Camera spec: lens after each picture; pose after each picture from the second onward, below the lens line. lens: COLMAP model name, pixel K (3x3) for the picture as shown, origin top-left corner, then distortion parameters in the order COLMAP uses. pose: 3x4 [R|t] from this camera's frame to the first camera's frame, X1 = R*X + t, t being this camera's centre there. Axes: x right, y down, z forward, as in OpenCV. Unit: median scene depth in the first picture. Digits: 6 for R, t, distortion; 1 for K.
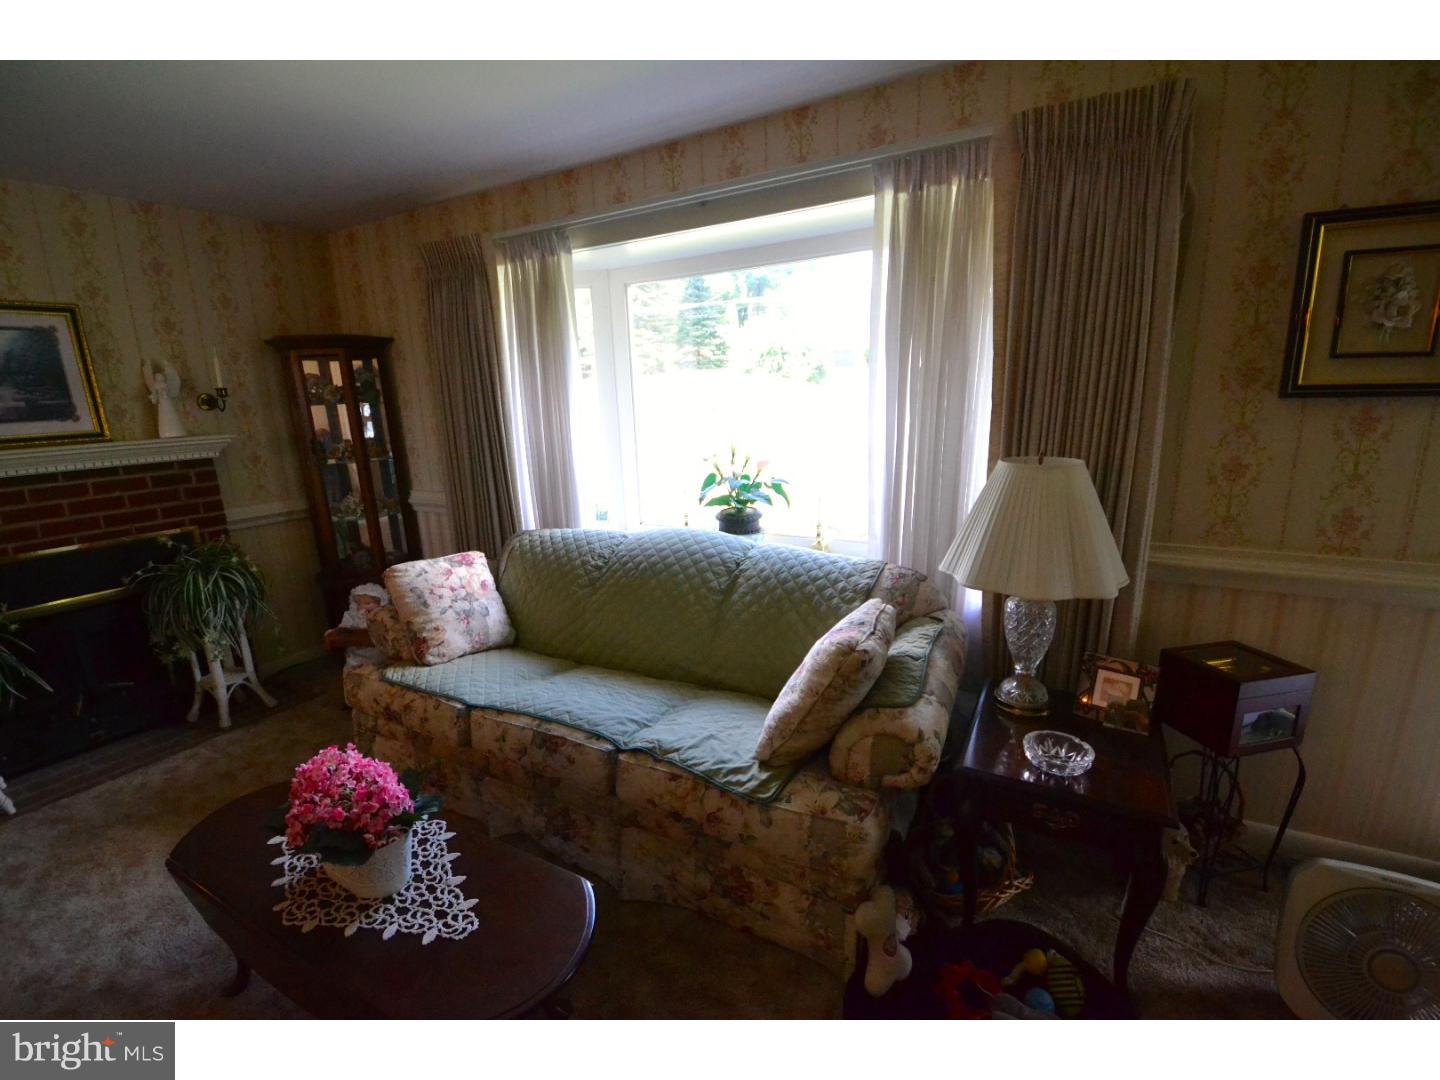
lens RADIAL K [[643.3, 0, 714.9], [0, 643.3, 551.8], [0, 0, 1]] dist [0.021257, -0.025436]
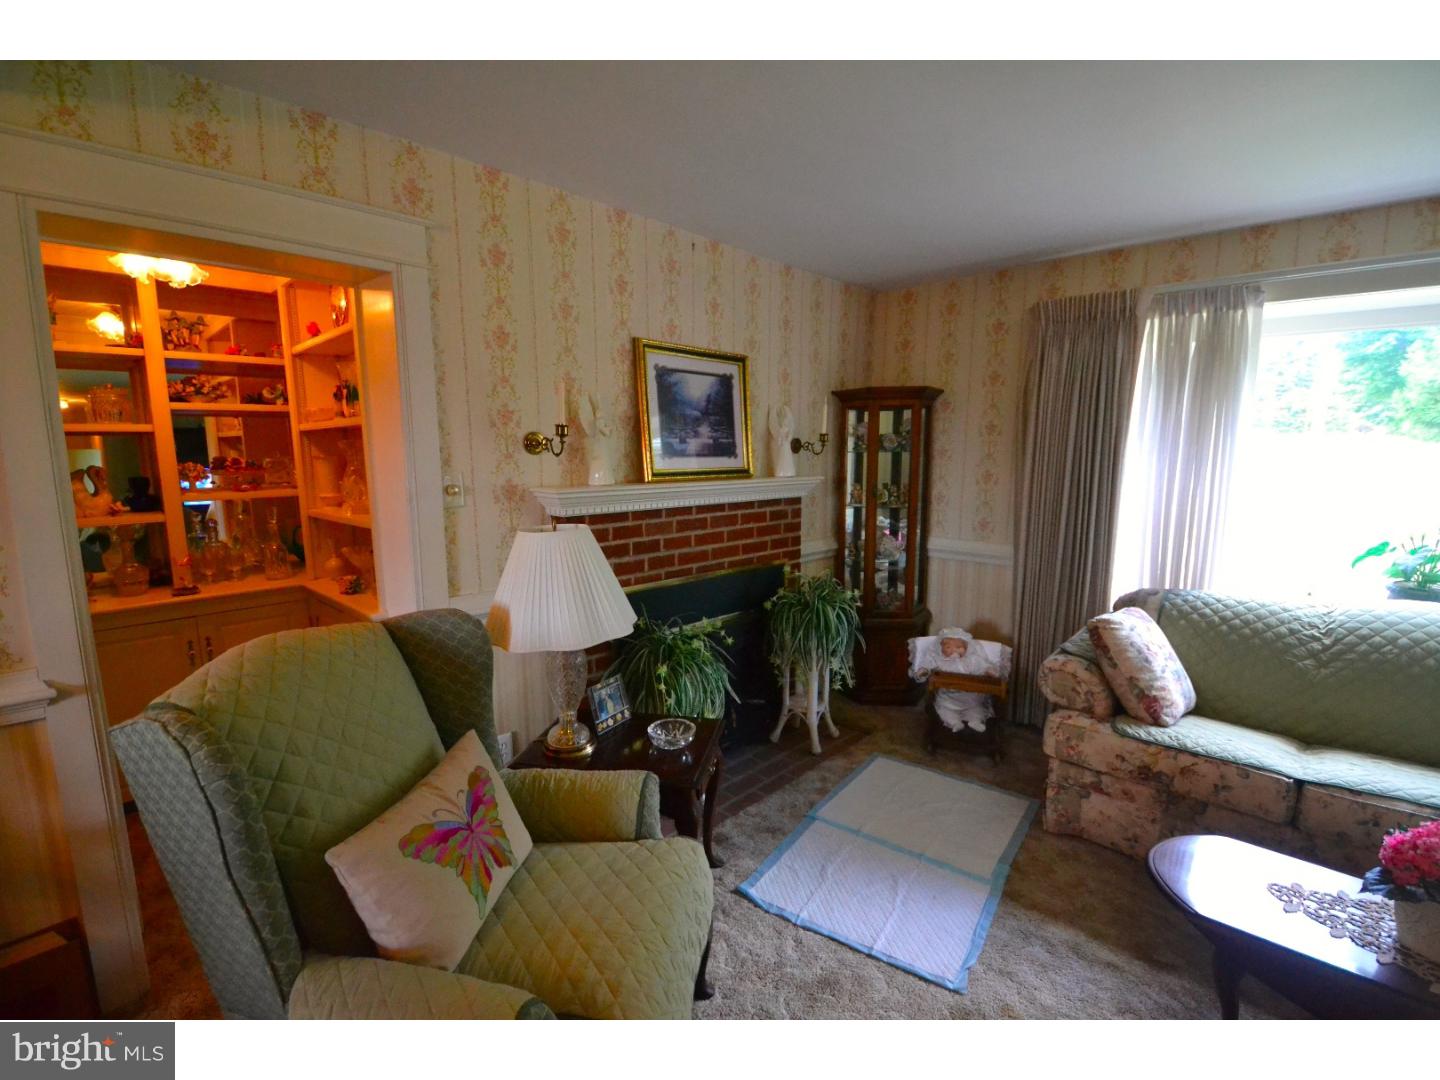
lens RADIAL K [[641.6, 0, 714.7], [0, 641.6, 553.7], [0, 0, 1]] dist [0.022275, -0.027439]
pose [[0.969166, 0.070768, -0.236029, -0.830247], [-0.088396, 0.993966, -0.064945, 0.040851], [0.230009, 0.083806, 0.969573, -0.089278]]
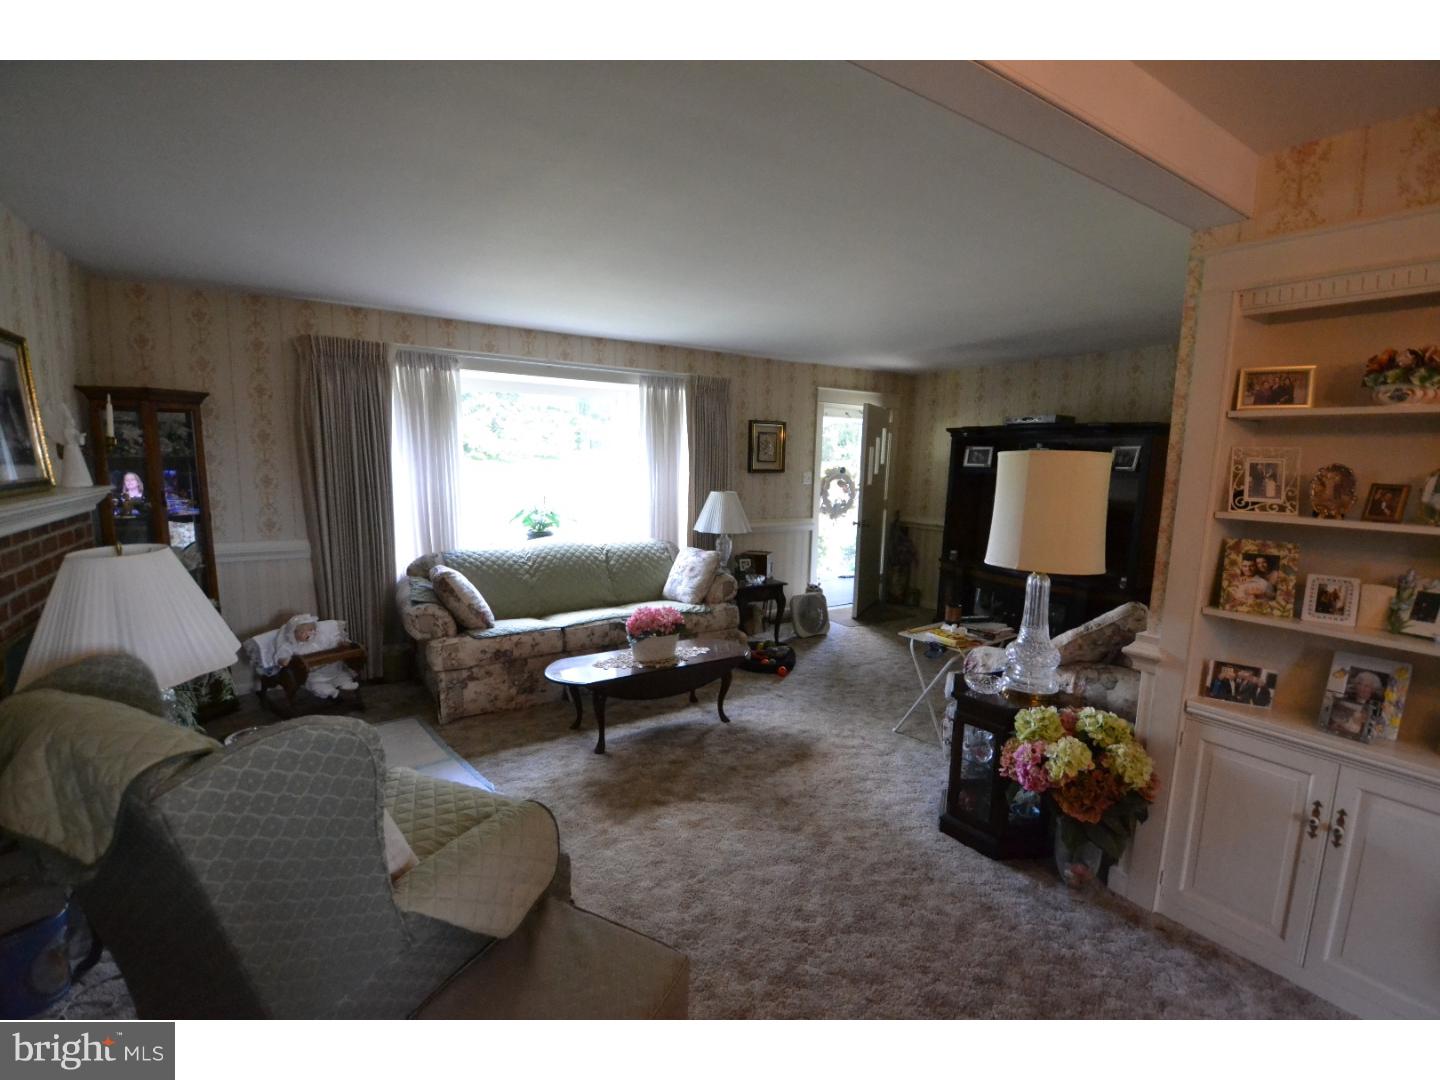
lens RADIAL K [[641.6, 0, 714.7], [0, 641.6, 553.7], [0, 0, 1]] dist [0.022275, -0.027439]
pose [[0.461511, -0.086210, 0.882936, -1.475510], [0.178917, 0.983861, 0.002545, 0.087201], [-0.868905, 0.156797, 0.469487, -0.222666]]
